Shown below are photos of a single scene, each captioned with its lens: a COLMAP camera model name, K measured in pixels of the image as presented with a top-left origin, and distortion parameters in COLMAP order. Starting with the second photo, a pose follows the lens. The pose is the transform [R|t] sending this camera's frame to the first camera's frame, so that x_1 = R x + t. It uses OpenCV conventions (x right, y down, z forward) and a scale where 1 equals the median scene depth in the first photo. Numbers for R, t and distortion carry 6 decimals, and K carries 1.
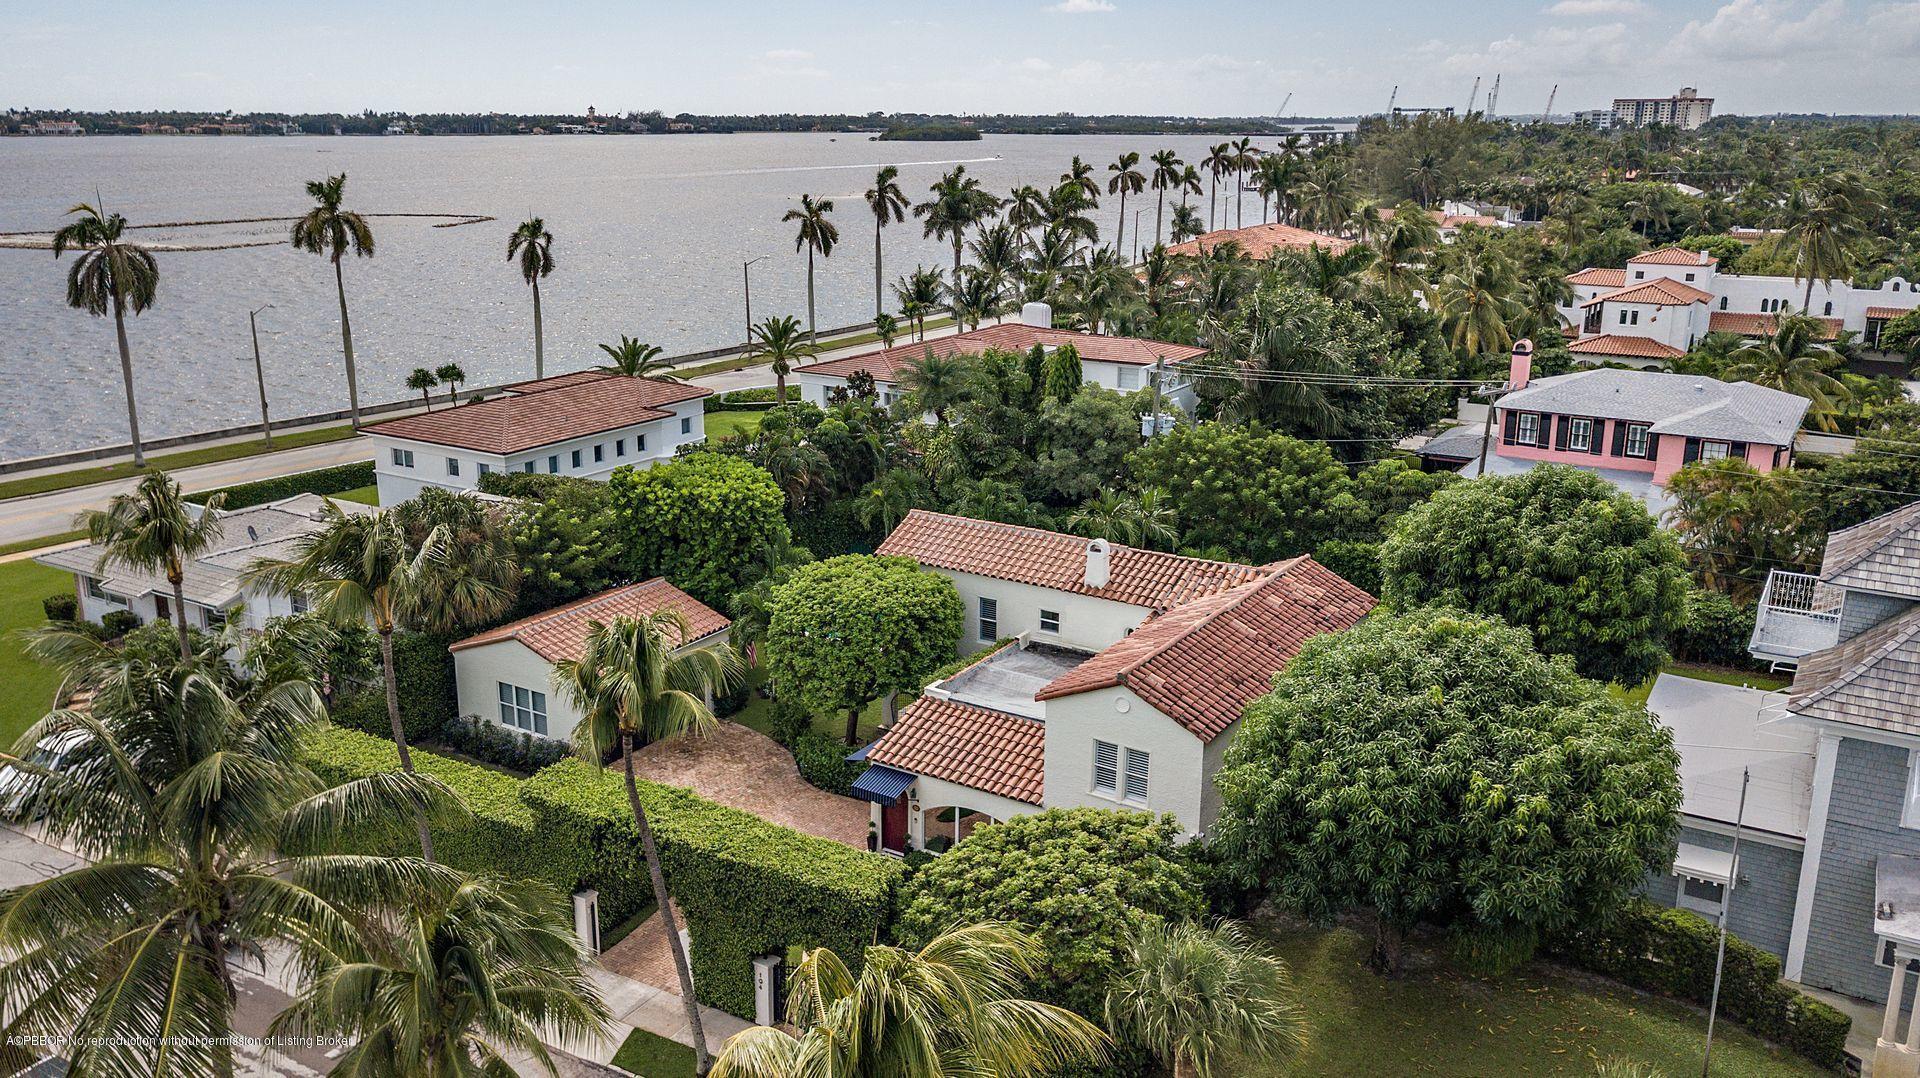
lens RADIAL K [[1546.9, 0, 951.5], [0, 1546.9, 538.9], [0, 0, 1]] dist [0.045388, 0.003919]
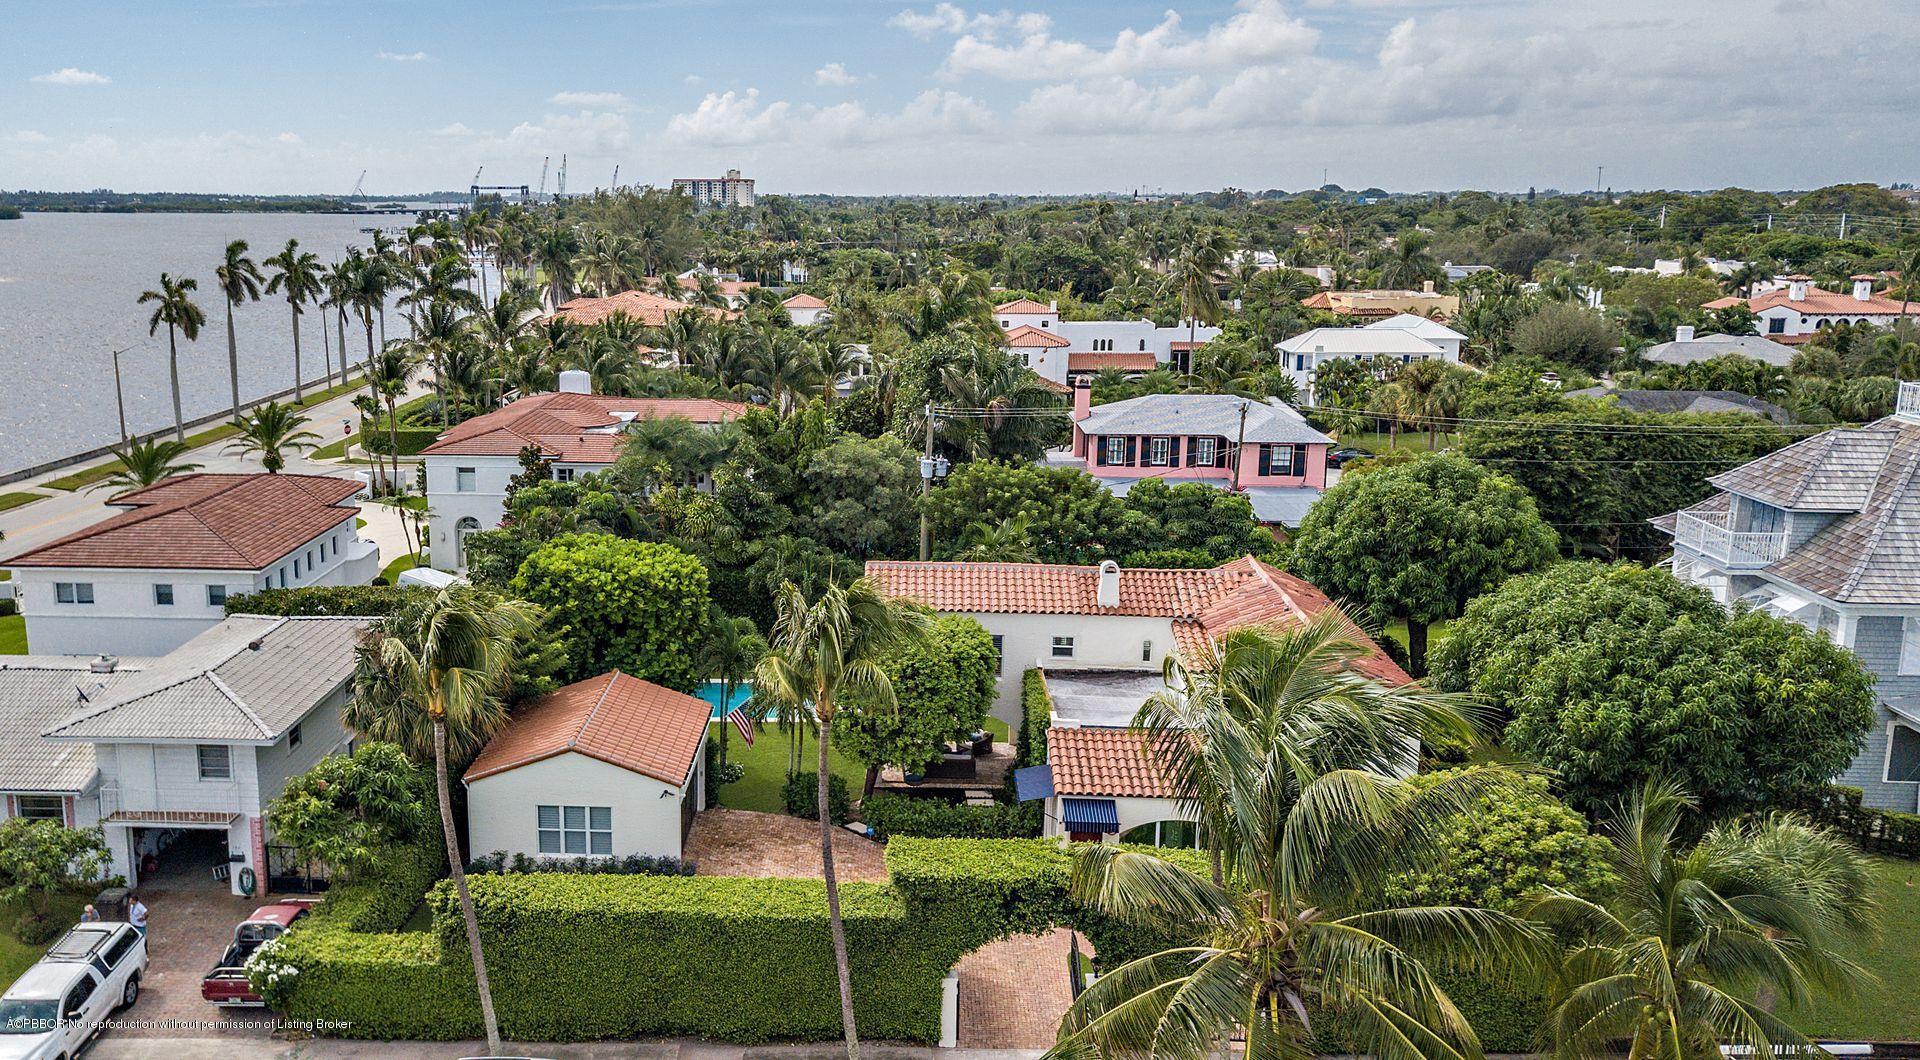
lens RADIAL K [[1532.7, 0, 954.7], [0, 1532.7, 523.2], [0, 0, 1]] dist [-0.010425, -0.001856]
pose [[0.869503, -0.104366, 0.482775, -0.214523], [0.129435, 0.991410, -0.018796, -0.008666], [-0.476666, 0.078831, 0.875543, 0.051244]]
